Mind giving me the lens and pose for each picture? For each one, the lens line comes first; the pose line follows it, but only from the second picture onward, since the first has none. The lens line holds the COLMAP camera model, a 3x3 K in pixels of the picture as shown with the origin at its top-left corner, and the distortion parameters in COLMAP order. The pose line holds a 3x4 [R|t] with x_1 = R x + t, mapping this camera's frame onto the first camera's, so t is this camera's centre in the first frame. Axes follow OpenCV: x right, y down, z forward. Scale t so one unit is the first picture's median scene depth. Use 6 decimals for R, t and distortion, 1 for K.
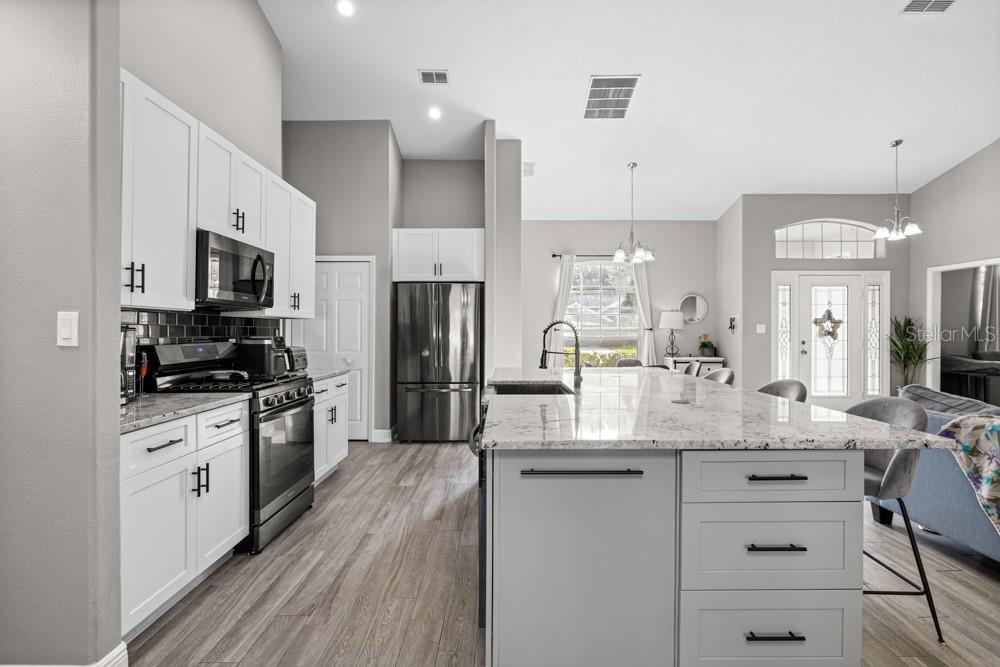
lens RADIAL K [[472.3, 0, 502.2], [0, 472.3, 328.9], [0, 0, 1]] dist [-0.005317, 0.000739]
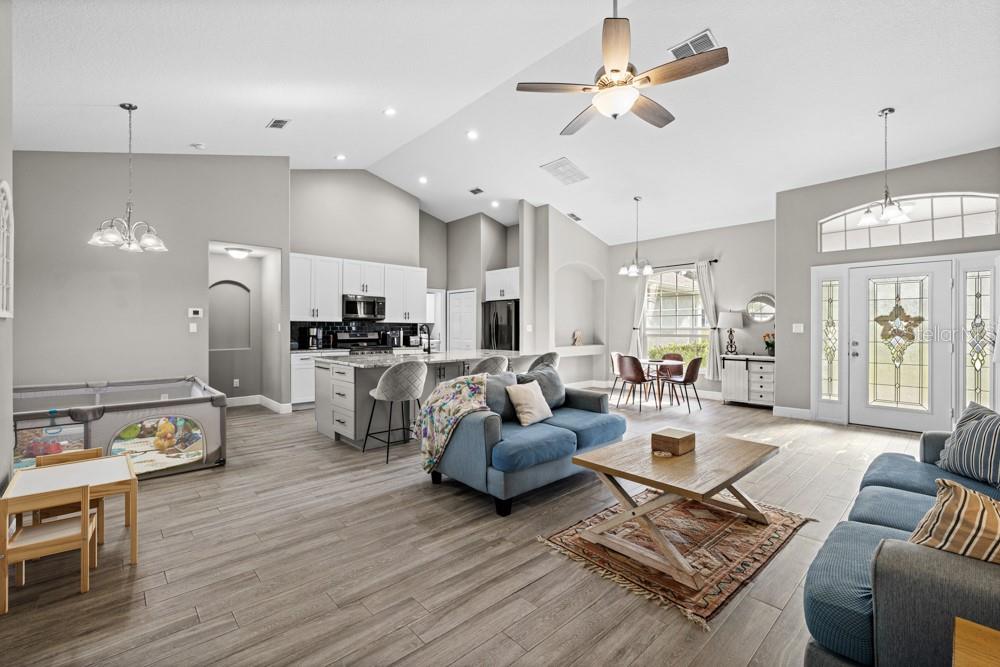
lens RADIAL K [[426.2, 0, 495.9], [0, 426.2, 328.5], [0, 0, 1]] dist [0.000718, -0.000212]
pose [[0.672263, 0.002250, -0.740309, 0.967735], [-0.001040, 0.999997, 0.002096, -0.000434], [0.740312, -0.000639, 0.672263, -0.054382]]
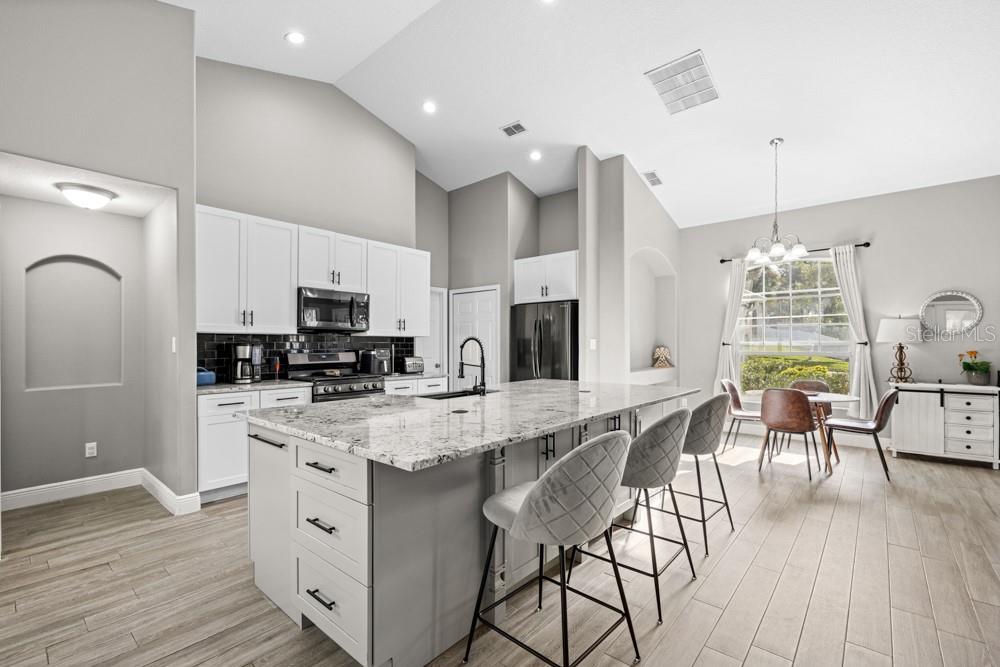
lens RADIAL K [[439.1, 0, 492.0], [0, 439.1, 343.7], [0, 0, 1]] dist [0.001276, -0.000412]
pose [[0.748221, -0.001308, -0.663448, 0.457915], [0.002560, 0.999996, 0.000916, -0.001062], [0.663444, -0.002384, 0.748222, 0.122533]]
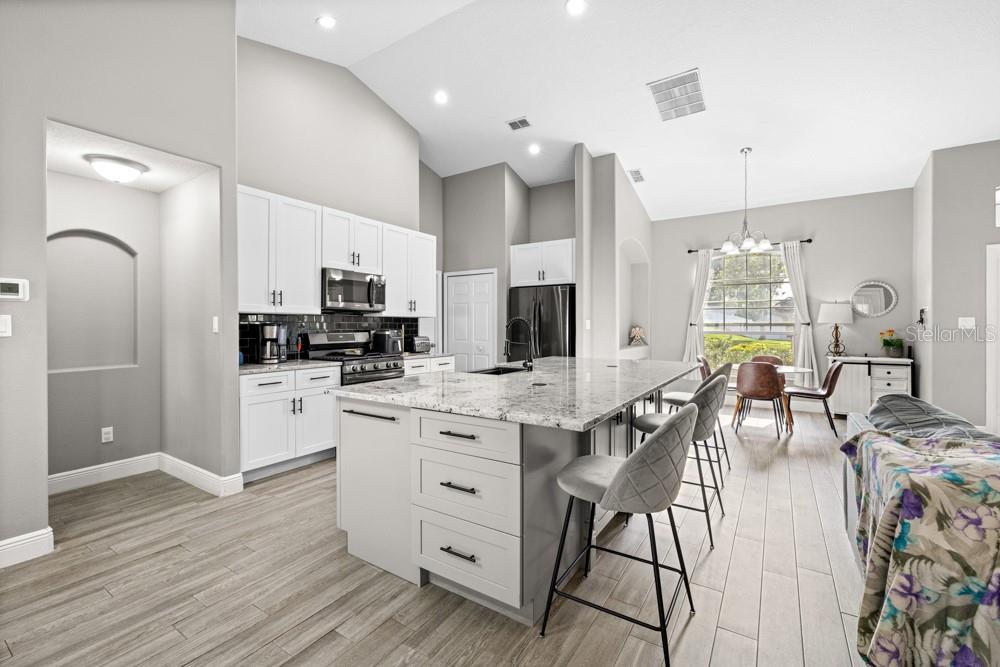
lens RADIAL K [[426.2, 0, 497.8], [0, 426.2, 326.1], [0, 0, 1]] dist [0.000718, -0.000212]
pose [[0.834248, 0.000773, -0.551388, 0.369912], [0.002132, 0.999987, 0.004627, -0.000045], [0.551385, -0.005035, 0.834236, 0.014073]]
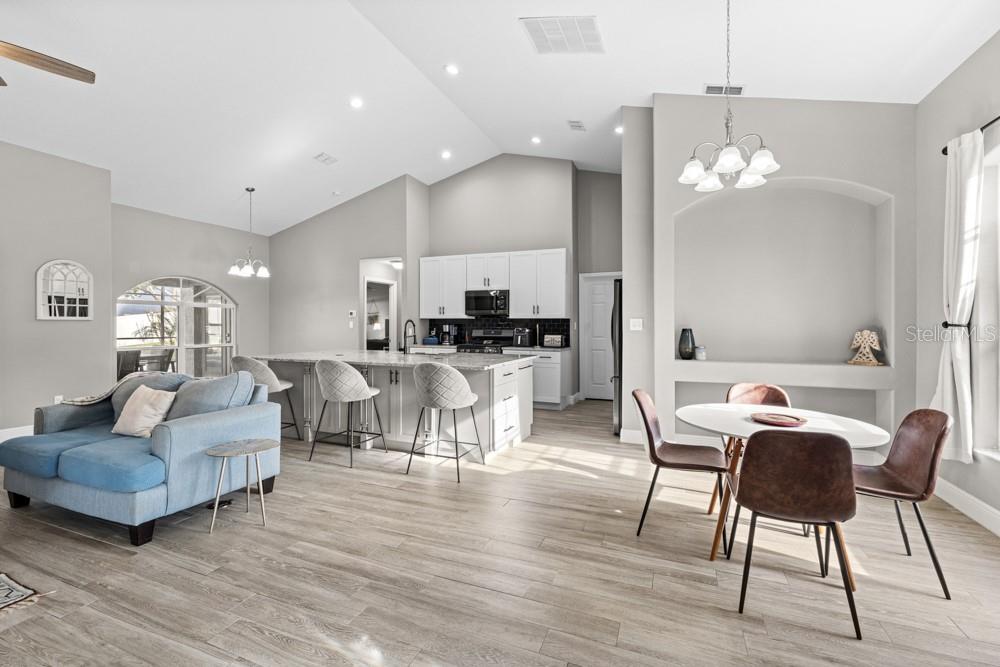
lens RADIAL K [[439.1, 0, 502.5], [0, 439.1, 325.1], [0, 0, 1]] dist [0.001276, -0.000412]
pose [[-0.389534, -0.000589, -0.921012, 0.863605], [0.000458, 1.000000, -0.000834, 0.003392], [0.921012, -0.000747, -0.389534, 1.084248]]
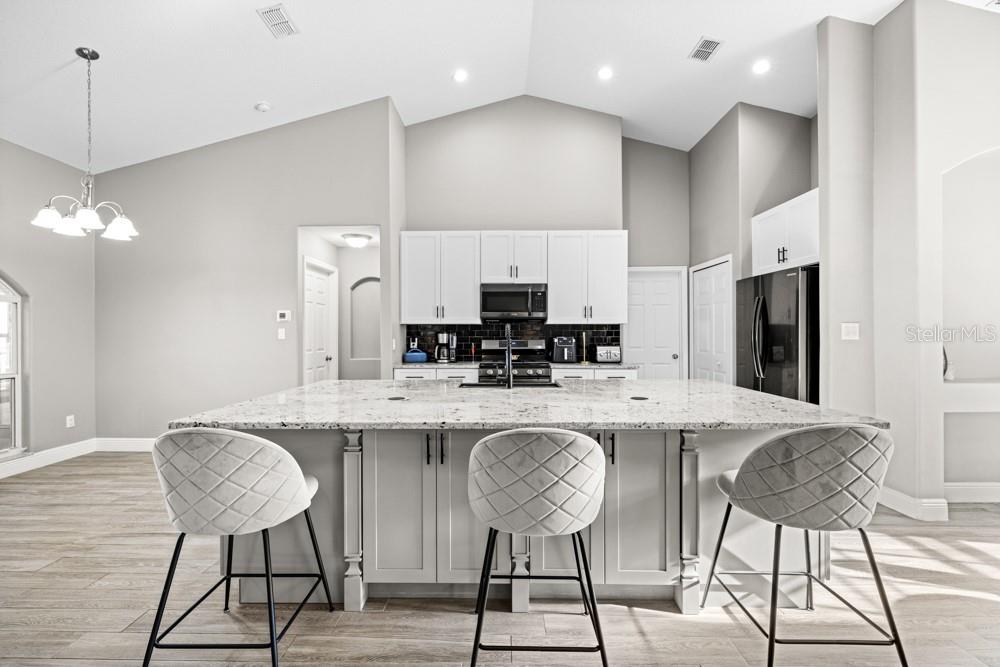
lens RADIAL K [[426.2, 0, 495.4], [0, 426.2, 332.1], [0, 0, 1]] dist [0.000718, -0.000212]
pose [[-0.023109, -0.000590, -0.999733, 0.571262], [0.005613, 0.999984, -0.000720, 0.000218], [0.999717, -0.005628, -0.023106, 0.523016]]
